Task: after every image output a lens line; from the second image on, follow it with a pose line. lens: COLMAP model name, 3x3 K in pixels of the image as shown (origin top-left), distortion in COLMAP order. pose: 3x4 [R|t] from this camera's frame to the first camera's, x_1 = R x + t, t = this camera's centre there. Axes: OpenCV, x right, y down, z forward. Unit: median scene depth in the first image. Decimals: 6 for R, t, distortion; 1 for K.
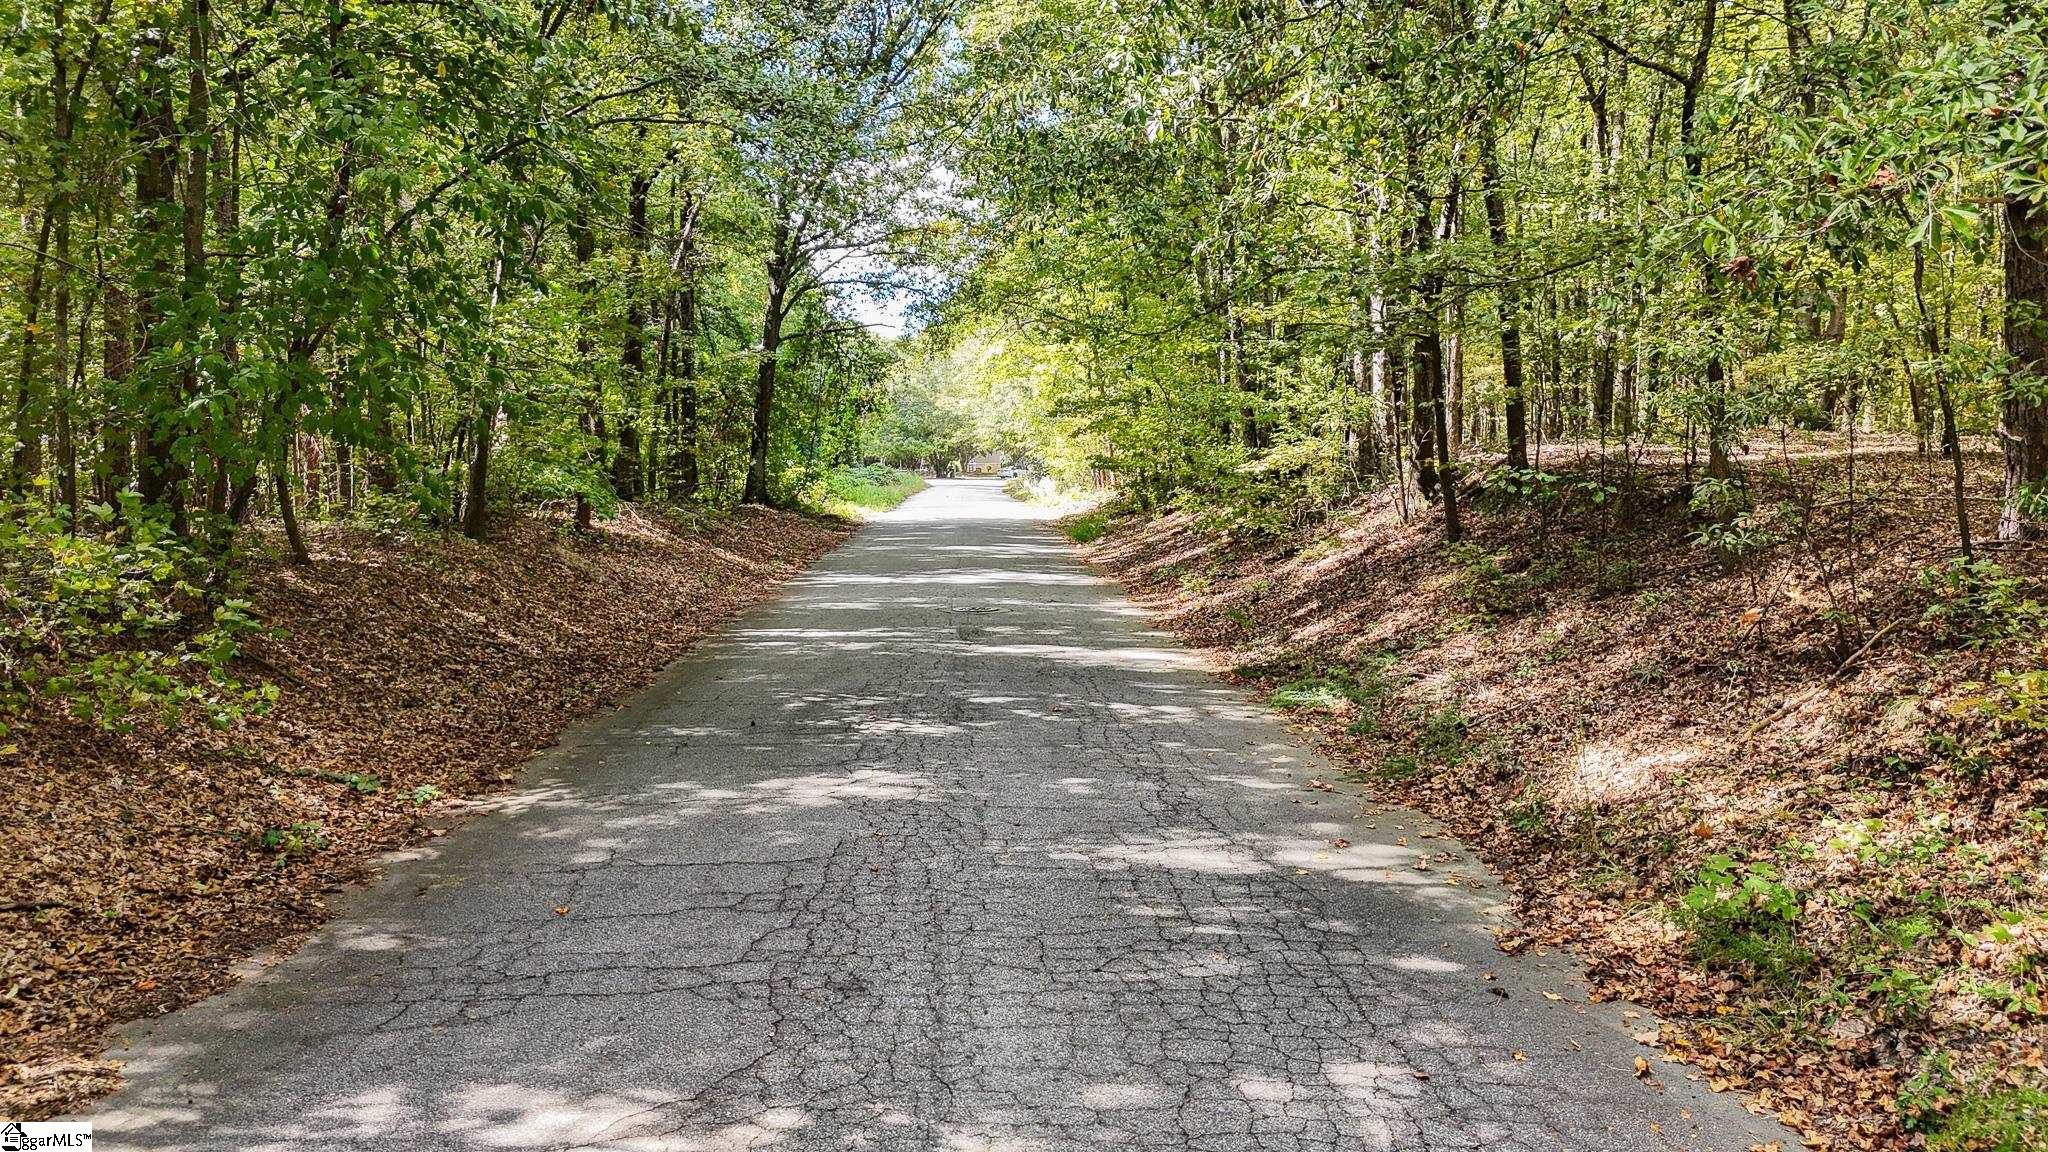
lens RADIAL K [[1523.4, 0, 1023.7], [0, 1523.4, 571.0], [0, 0, 1]] dist [0.042905, -0.022937]
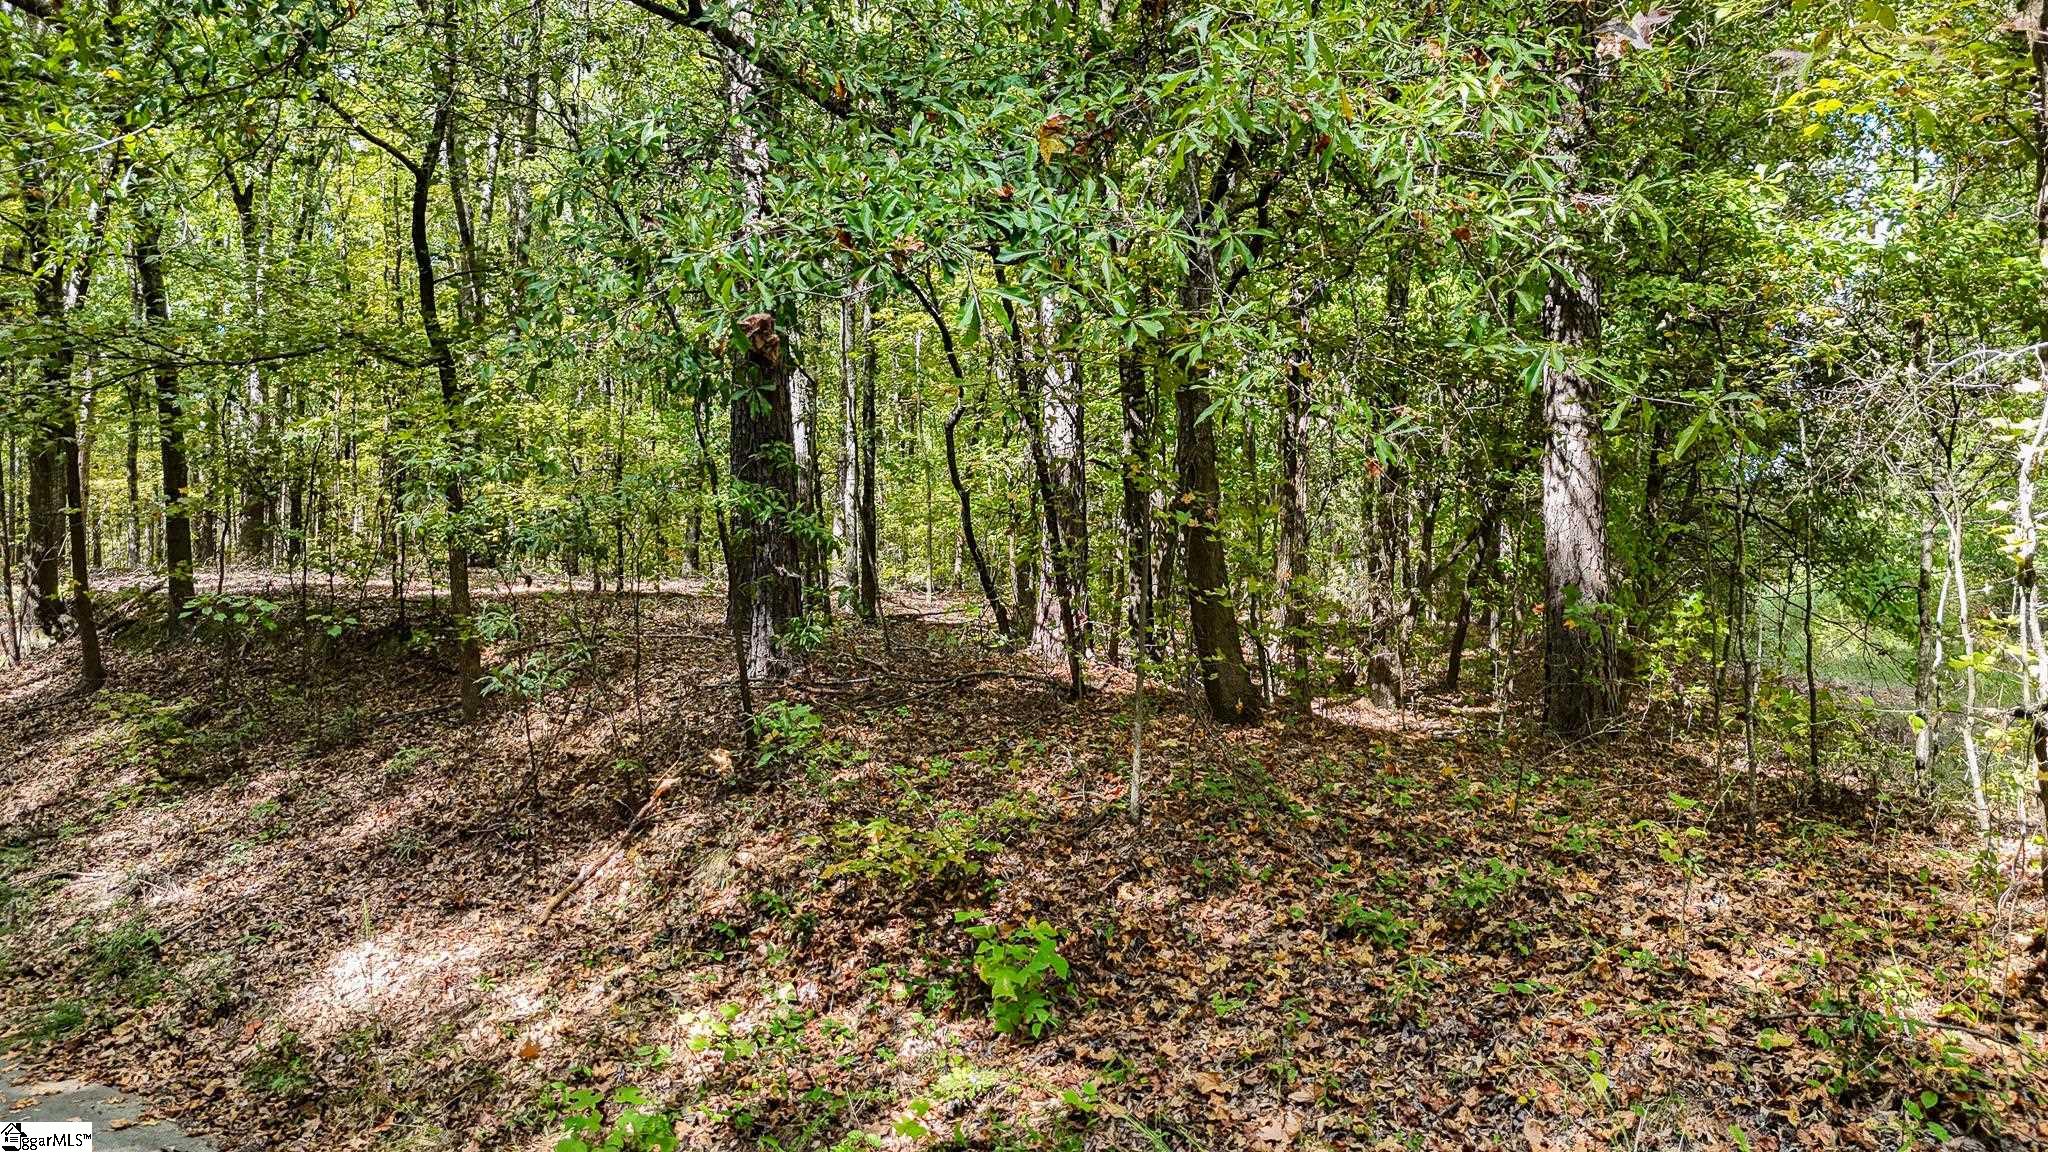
lens RADIAL K [[1523.4, 0, 1021.6], [0, 1523.4, 564.1], [0, 0, 1]] dist [0.042905, -0.022937]
pose [[0.663201, 0.036497, 0.747551, 0.002508], [0.032481, 0.996466, -0.077466, -0.011519], [-0.747736, 0.075656, 0.659671, 0.214317]]
